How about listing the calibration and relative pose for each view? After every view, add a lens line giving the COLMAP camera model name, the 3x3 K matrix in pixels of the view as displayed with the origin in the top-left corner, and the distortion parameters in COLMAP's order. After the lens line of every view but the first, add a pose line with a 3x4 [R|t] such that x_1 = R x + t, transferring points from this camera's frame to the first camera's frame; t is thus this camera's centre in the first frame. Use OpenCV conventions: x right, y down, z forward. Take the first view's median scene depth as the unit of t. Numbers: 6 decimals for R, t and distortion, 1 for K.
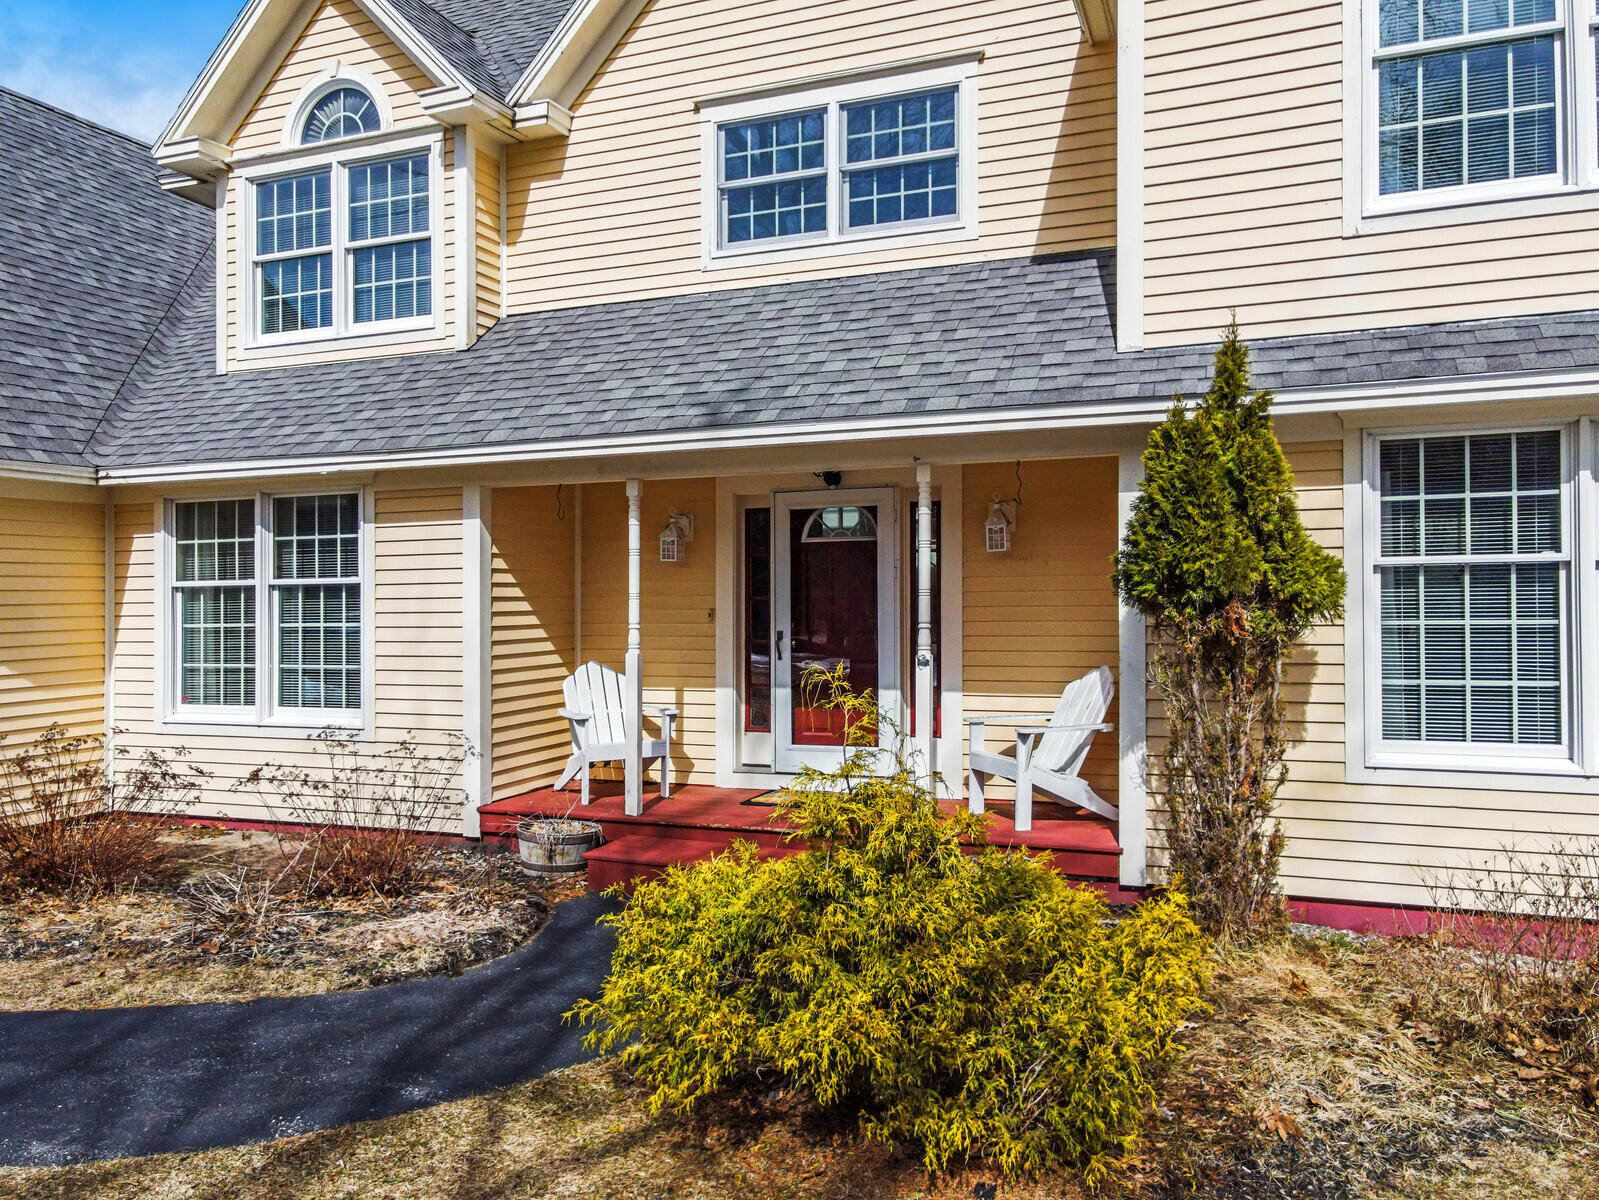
lens RADIAL K [[1172.8, 0, 783.4], [0, 1172.8, 582.6], [0, 0, 1]] dist [0.017063, 0.011529]
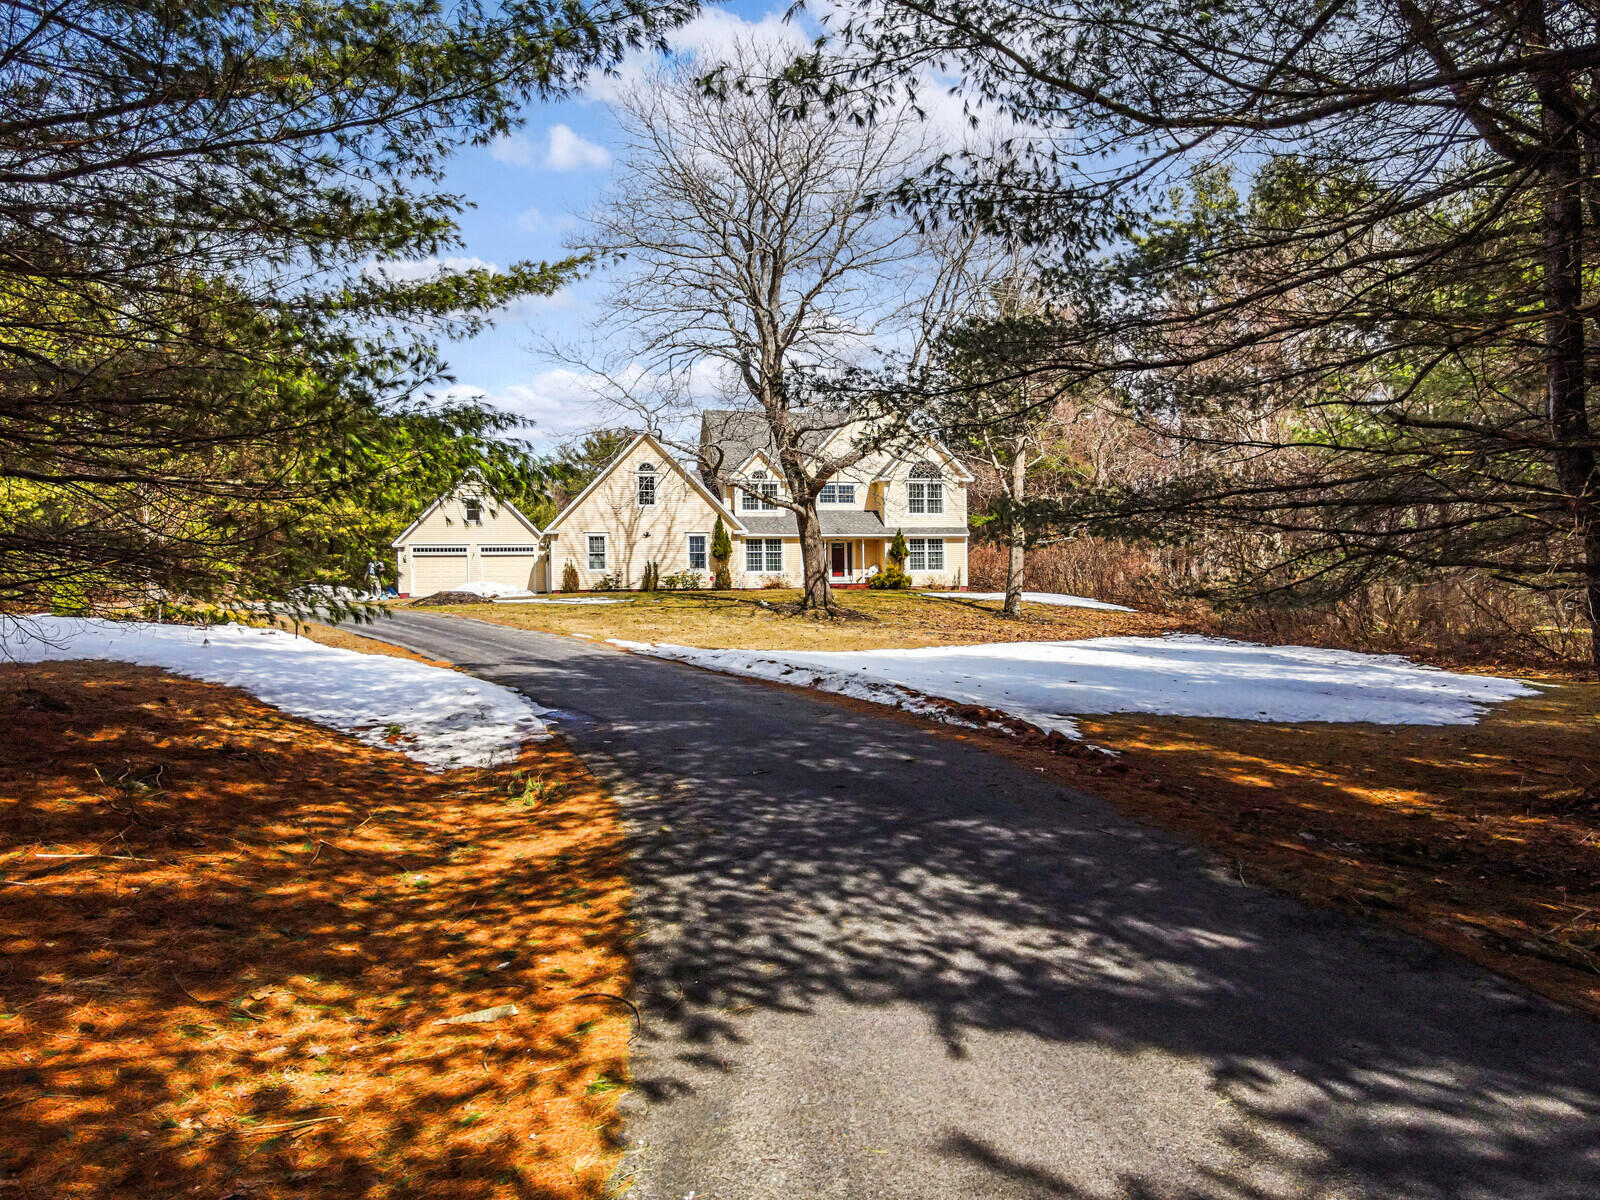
lens RADIAL K [[1173.5, 0, 779.0], [0, 1173.5, 632.8], [0, 0, 1]] dist [0.017063, 0.011529]
pose [[0.827778, -0.015657, 0.560837, -4.012834], [-0.005237, 0.999351, 0.035629, 0.215258], [-0.561031, -0.032430, 0.827159, -4.430505]]
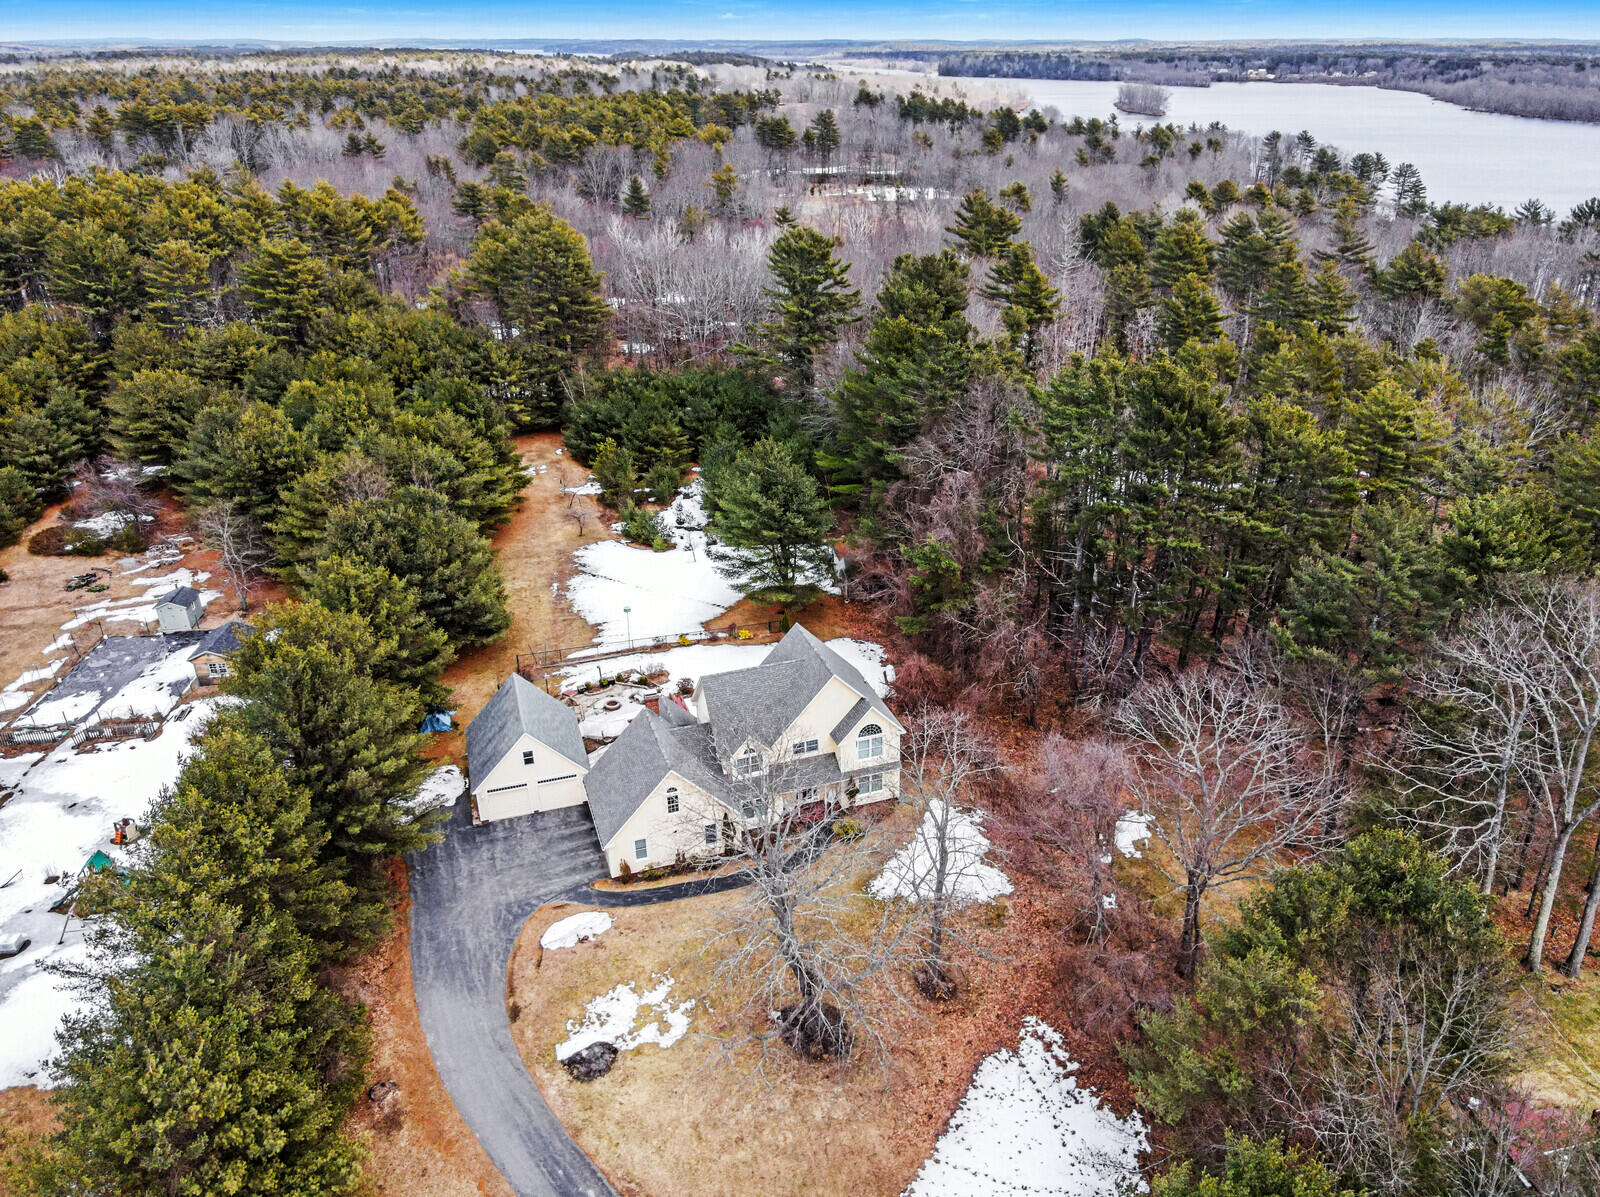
lens RADIAL K [[1173.5, 0, 801.5], [0, 1173.5, 593.8], [0, 0, 1]] dist [0.017063, 0.011529]
pose [[0.766997, -0.277398, 0.578589, -4.911890], [0.009736, 0.906648, 0.421776, -5.254782], [-0.641576, -0.317868, 0.698098, -4.983620]]
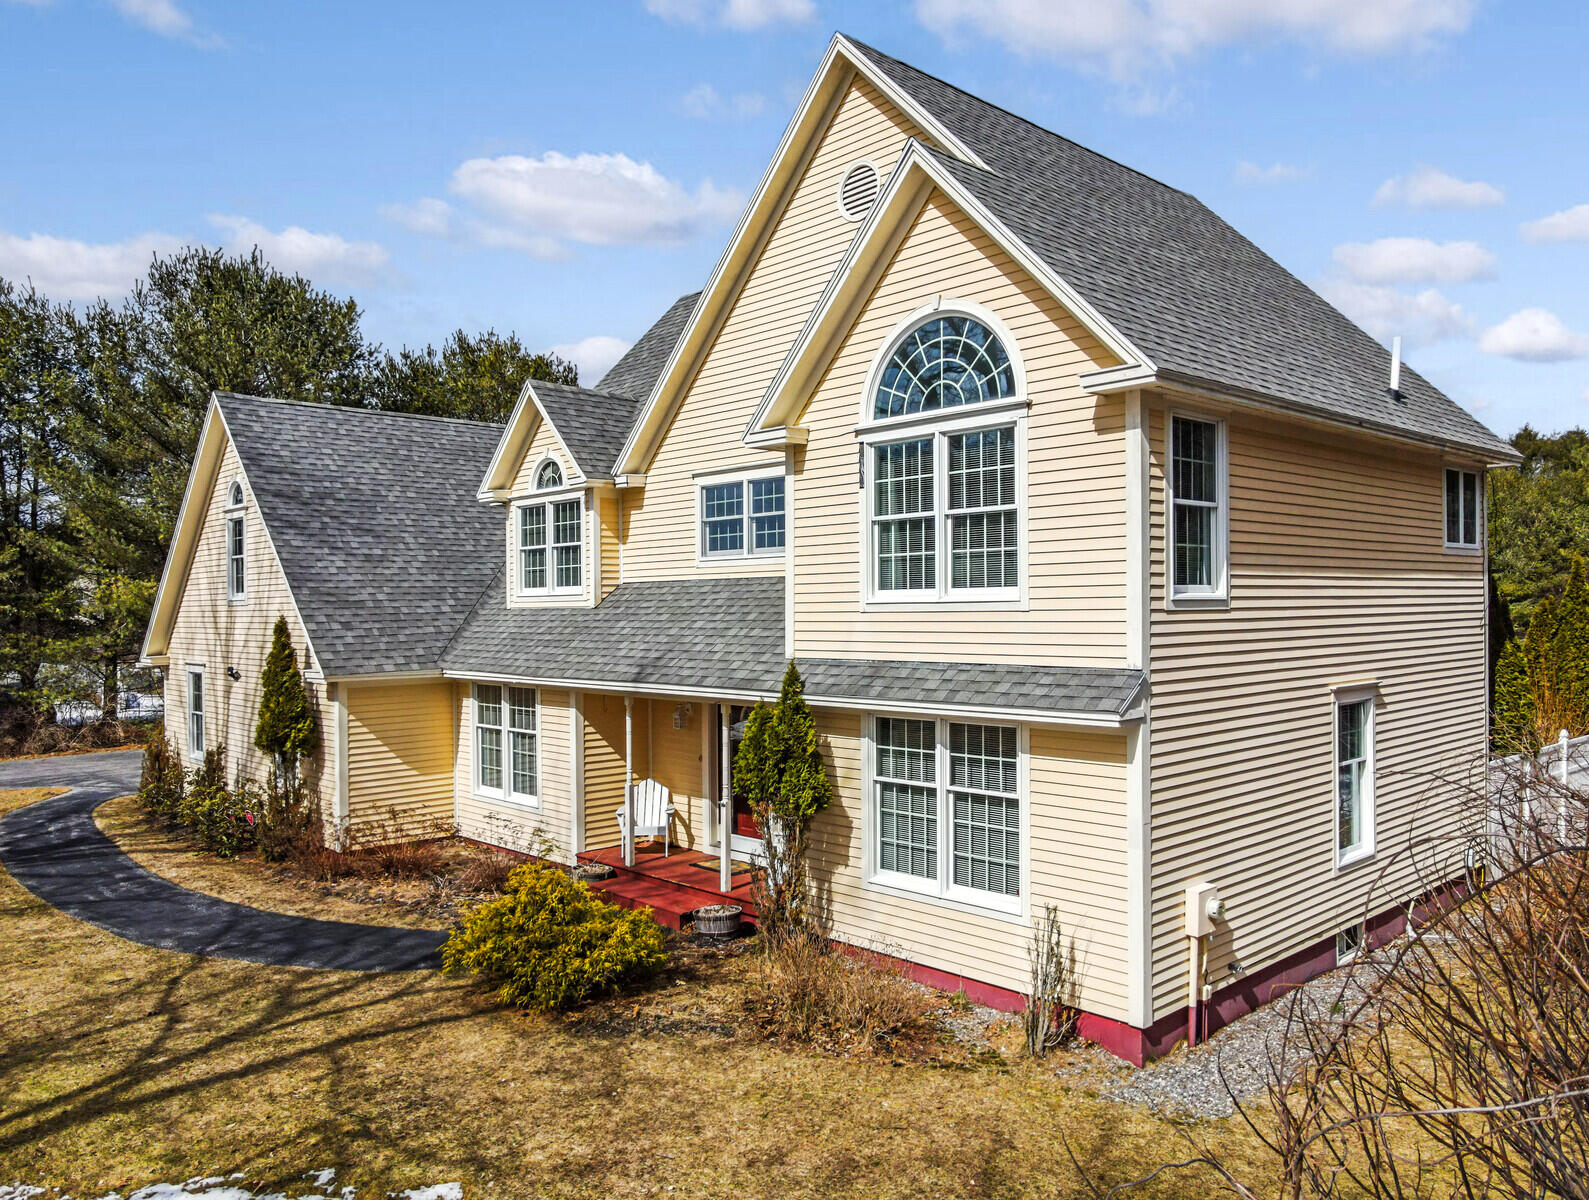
lens RADIAL K [[1184.2, 0, 791.7], [0, 1184.2, 616.8], [0, 0, 1]] dist [-0.000966, 0.003203]
pose [[0.898098, 0.004379, -0.439774, 0.865944], [0.006917, 0.999686, 0.024081, -0.233174], [0.439742, -0.024669, 0.897785, -0.571989]]
